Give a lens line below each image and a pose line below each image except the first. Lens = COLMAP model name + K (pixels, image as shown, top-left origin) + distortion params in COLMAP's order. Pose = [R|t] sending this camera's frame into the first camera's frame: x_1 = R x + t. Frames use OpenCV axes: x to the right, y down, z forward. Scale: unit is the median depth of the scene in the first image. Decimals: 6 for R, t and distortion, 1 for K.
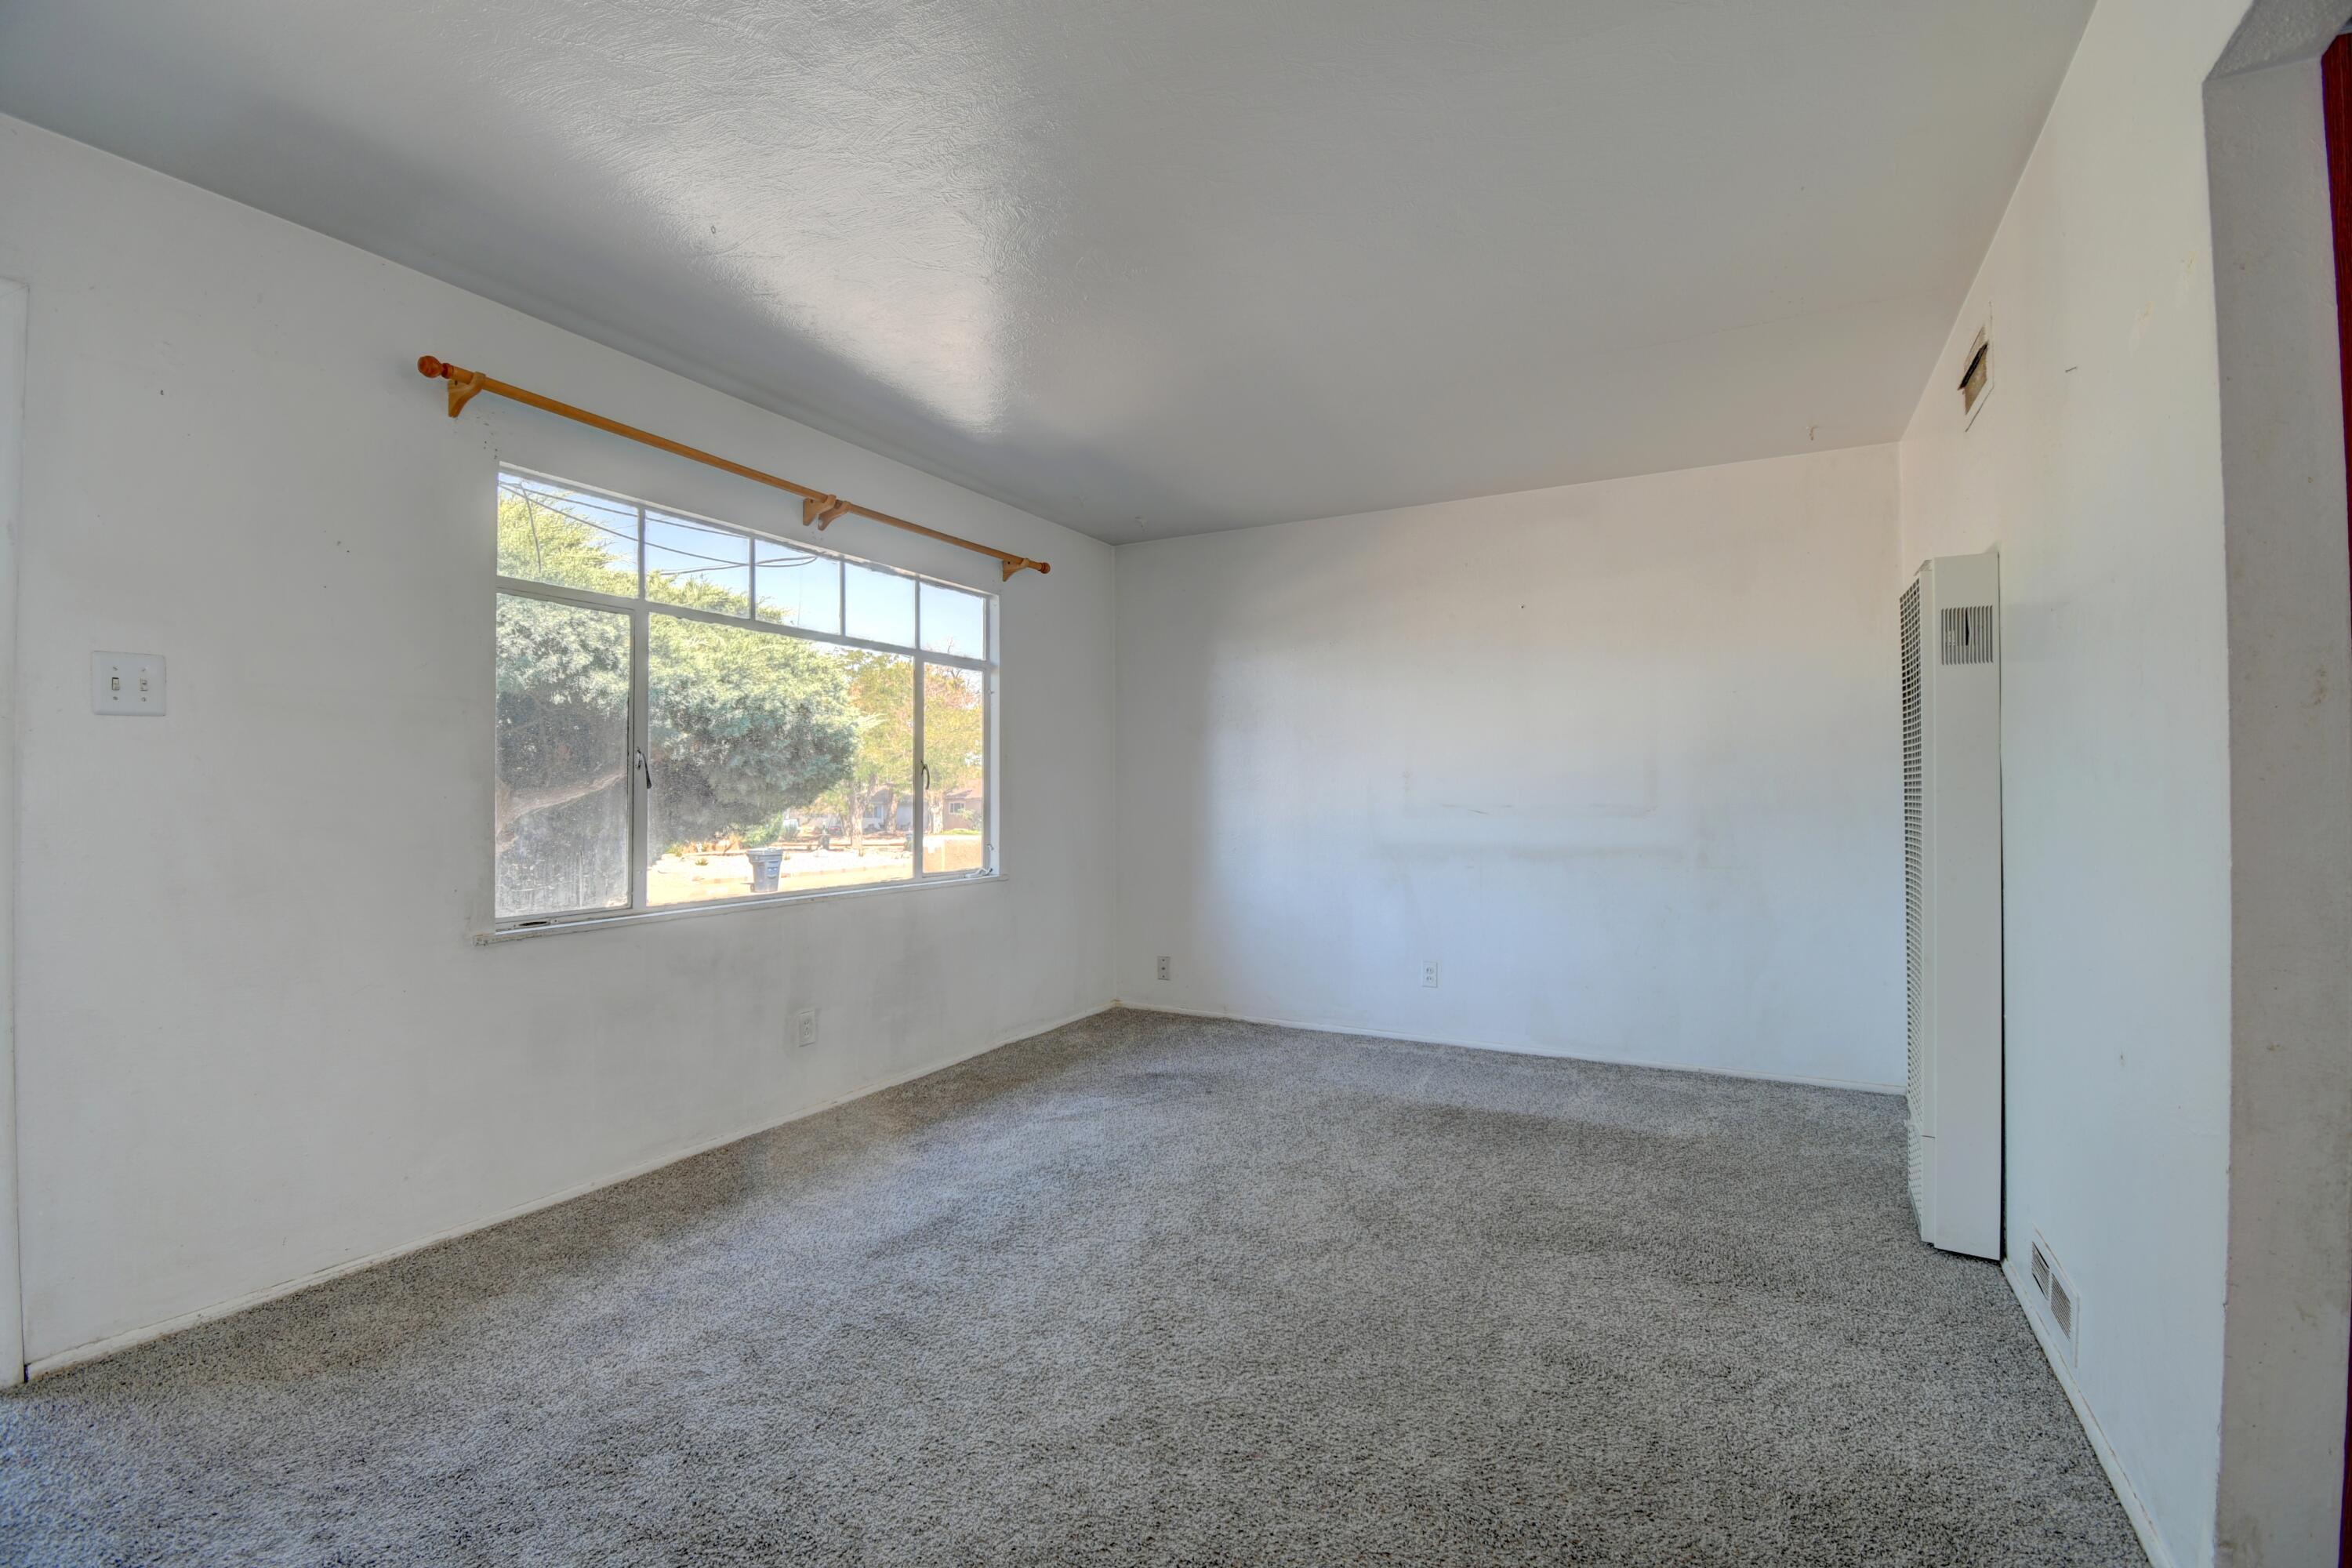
lens RADIAL K [[1050.2, 0, 1176.0], [0, 1050.2, 784.0], [0, 0, 1]] dist [0.002622, -0.001071]
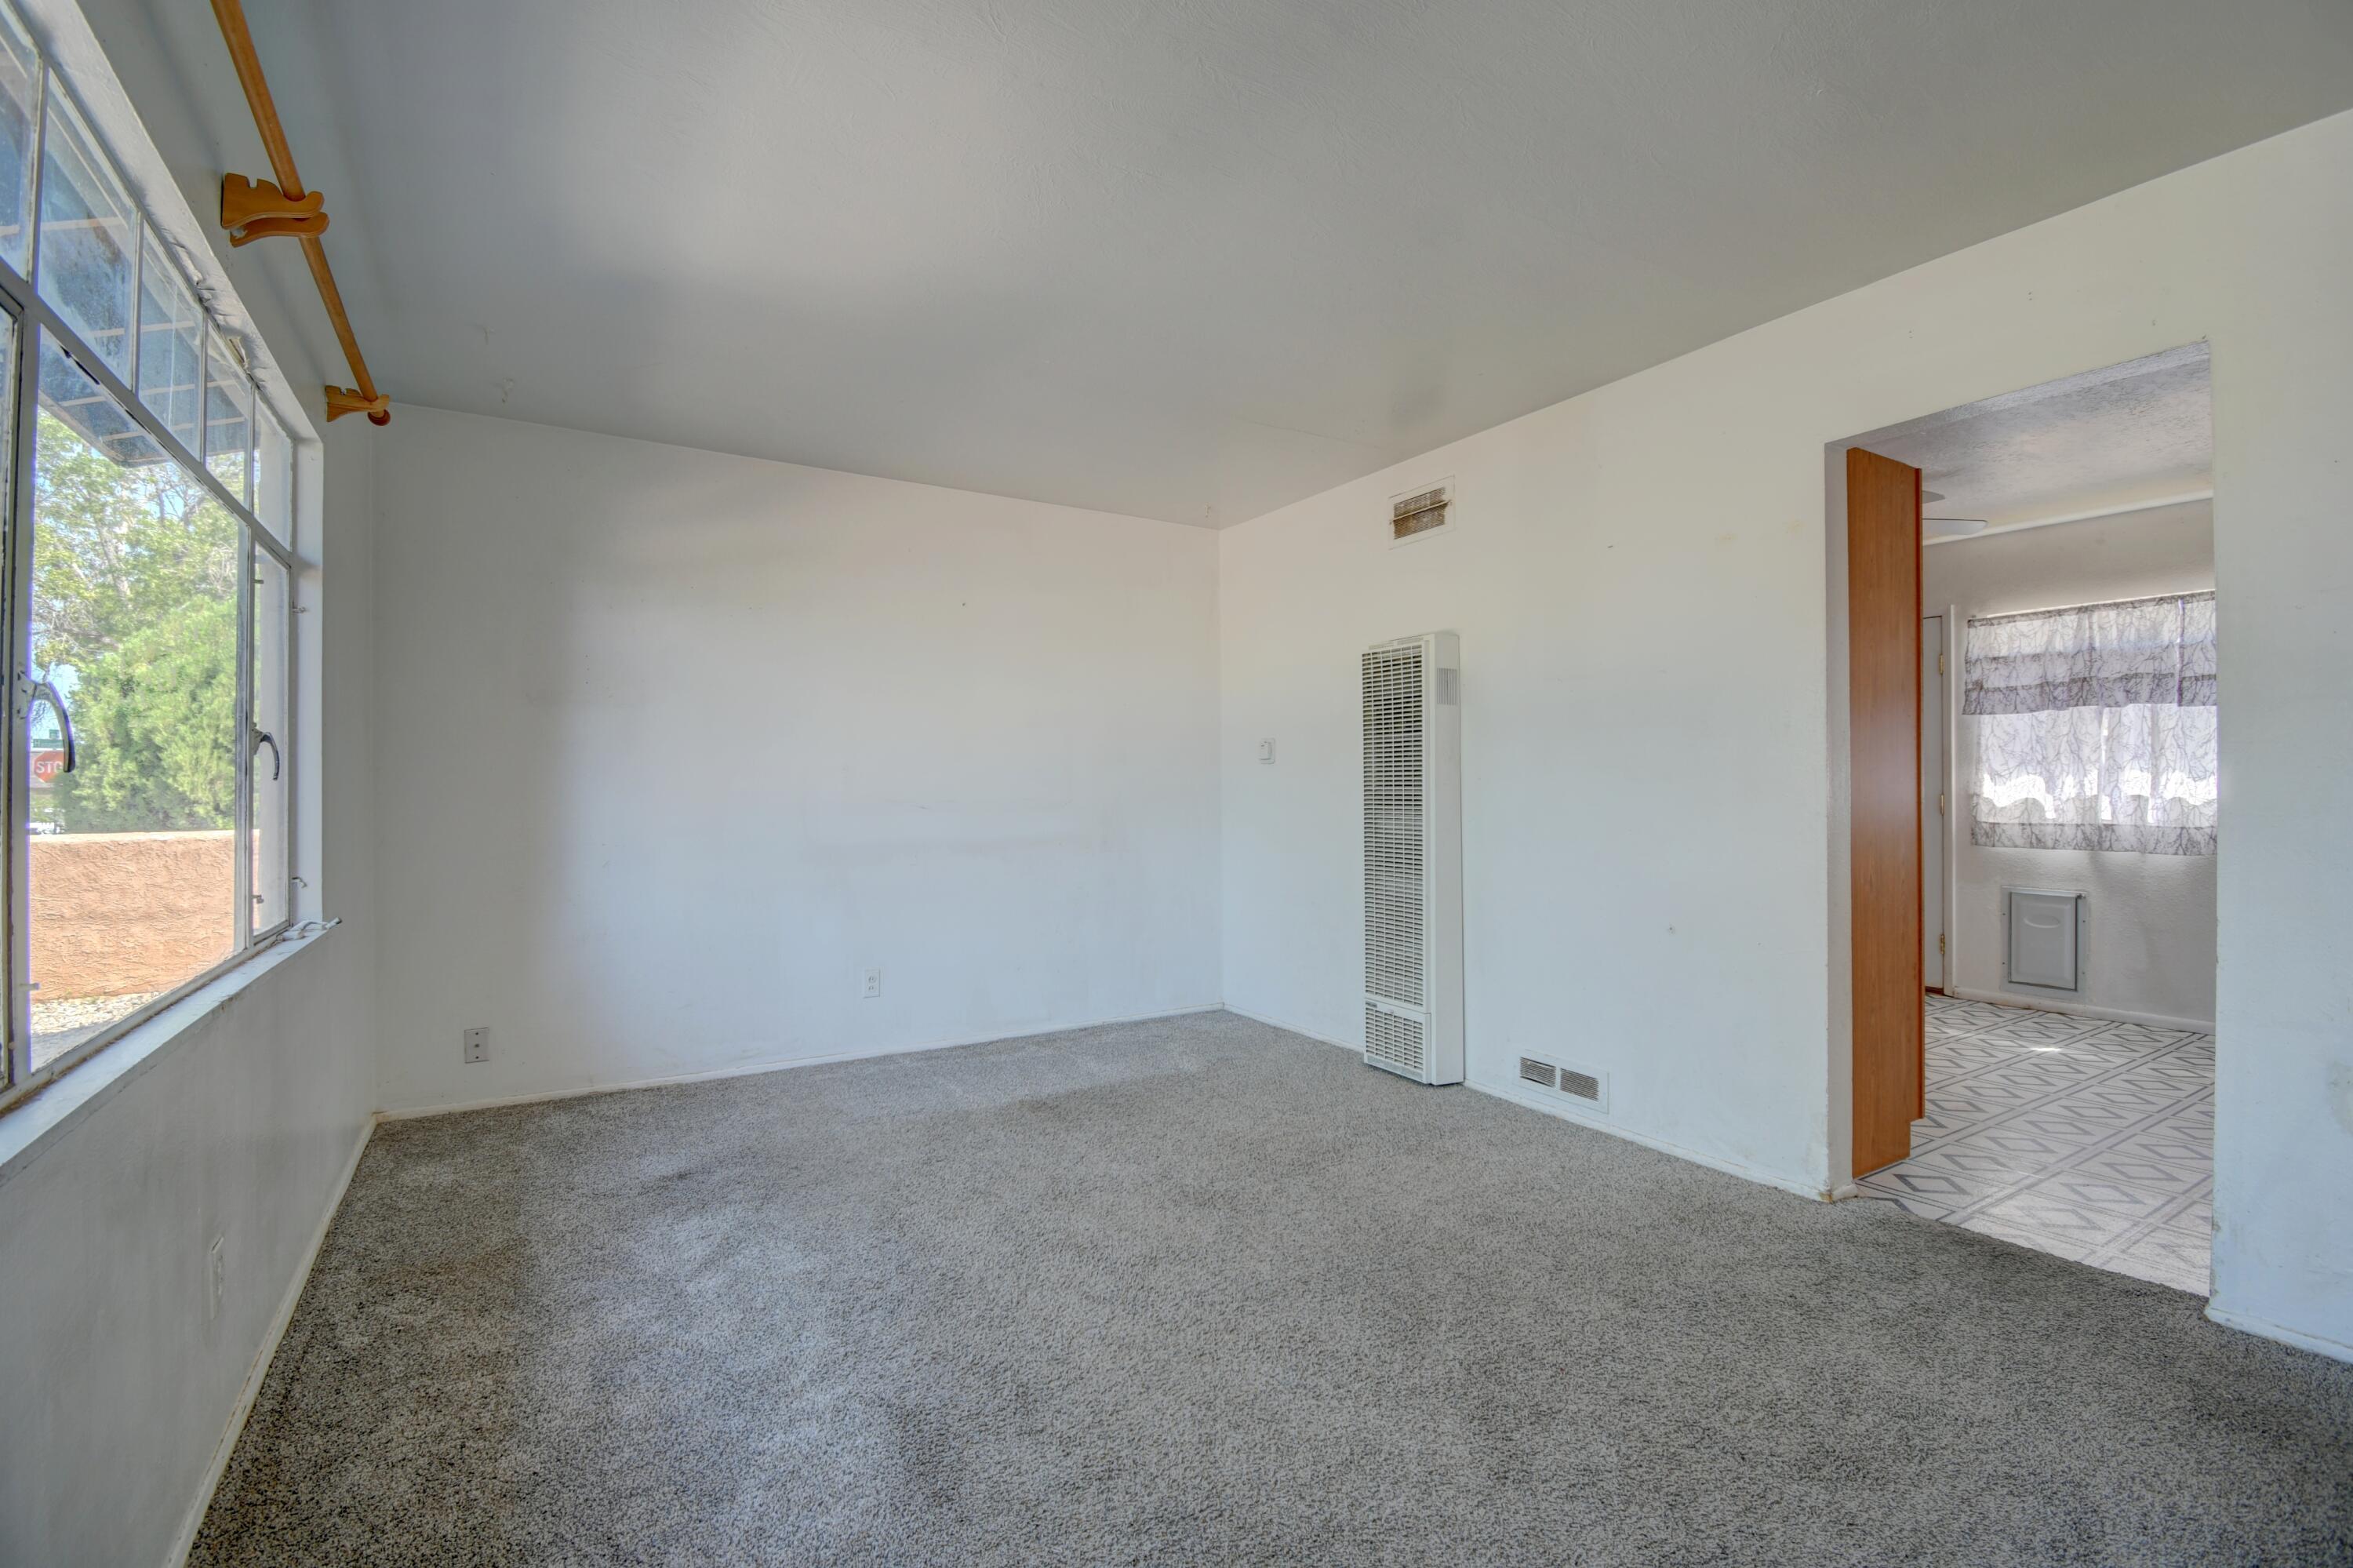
lens RADIAL K [[1050.7, 0, 1176.5], [0, 1050.7, 784.0], [0, 0, 1]] dist [0.002622, -0.001071]
pose [[0.501999, 0.003427, 0.864862, -0.586620], [-0.005660, 0.999984, -0.000677, 0.006159], [-0.864850, -0.004555, 0.502010, 0.417969]]
